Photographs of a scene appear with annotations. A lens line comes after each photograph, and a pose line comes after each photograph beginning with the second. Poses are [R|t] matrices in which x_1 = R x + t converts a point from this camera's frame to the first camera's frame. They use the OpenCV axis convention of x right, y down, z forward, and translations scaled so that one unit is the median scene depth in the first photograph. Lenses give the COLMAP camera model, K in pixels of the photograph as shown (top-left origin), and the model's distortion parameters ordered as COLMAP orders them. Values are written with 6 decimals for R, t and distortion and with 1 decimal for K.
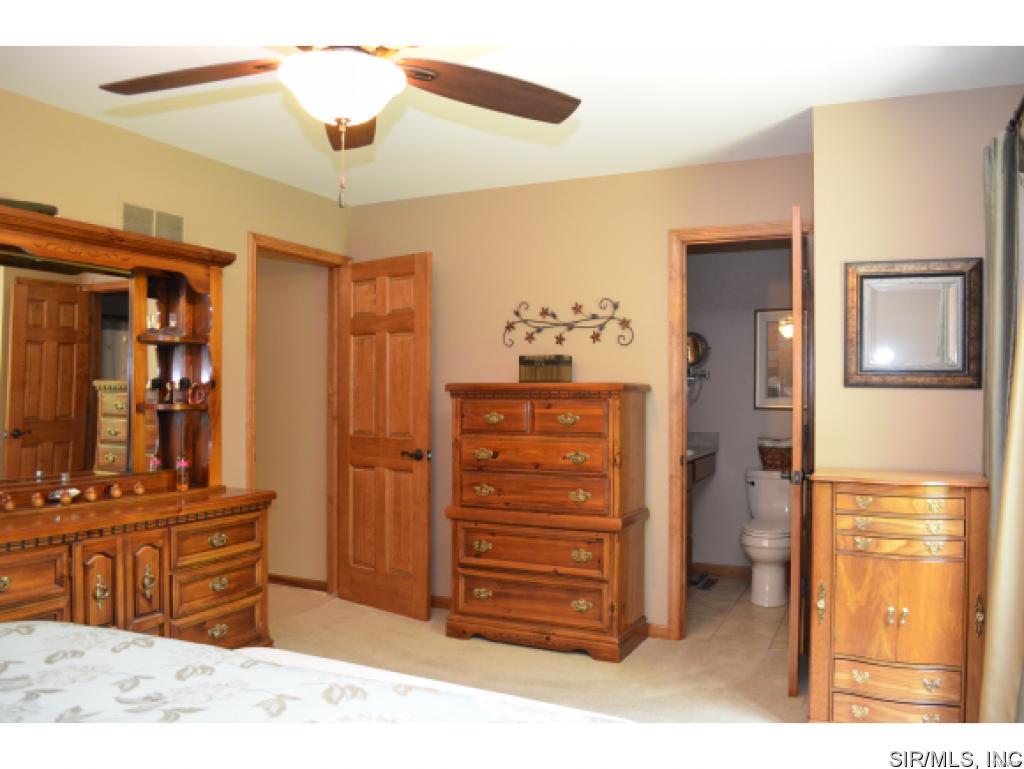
lens RADIAL K [[809.4, 0, 511.0], [0, 809.4, 384.6], [0, 0, 1]] dist [-0.074539, 0.015322]
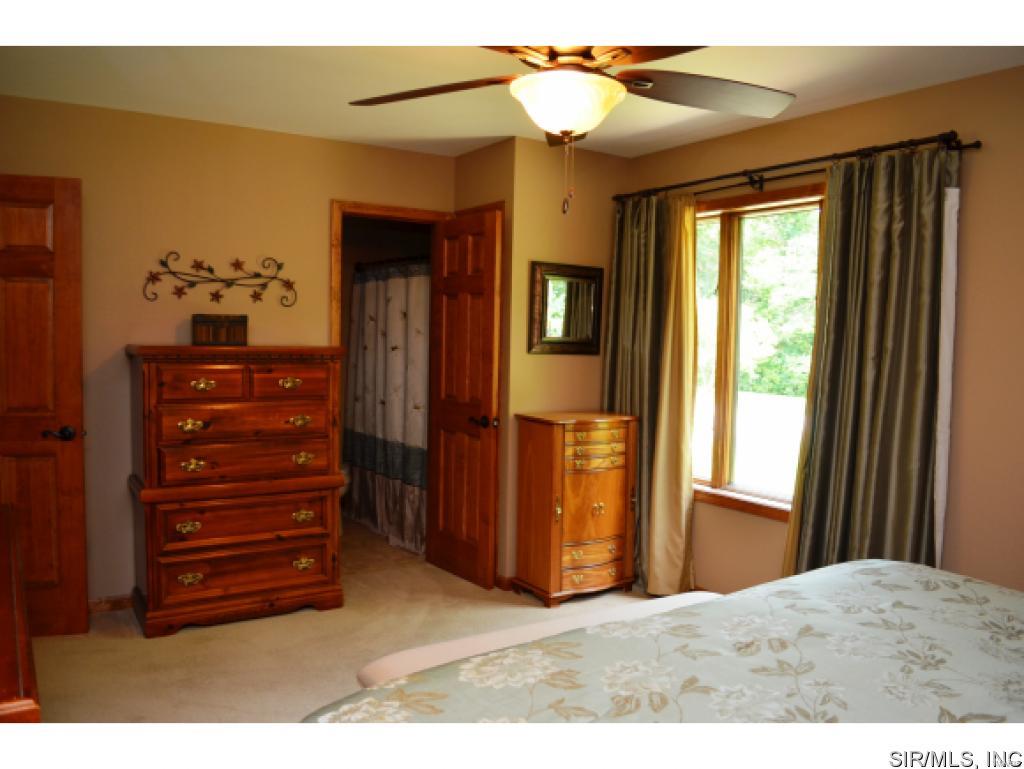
lens RADIAL K [[809.4, 0, 509.6], [0, 809.4, 387.3], [0, 0, 1]] dist [-0.074539, 0.015322]
pose [[0.522385, -0.050893, 0.851189, -0.594890], [-0.028482, 0.996619, 0.077068, -0.034399], [-0.852234, -0.064503, 0.519170, 0.240965]]
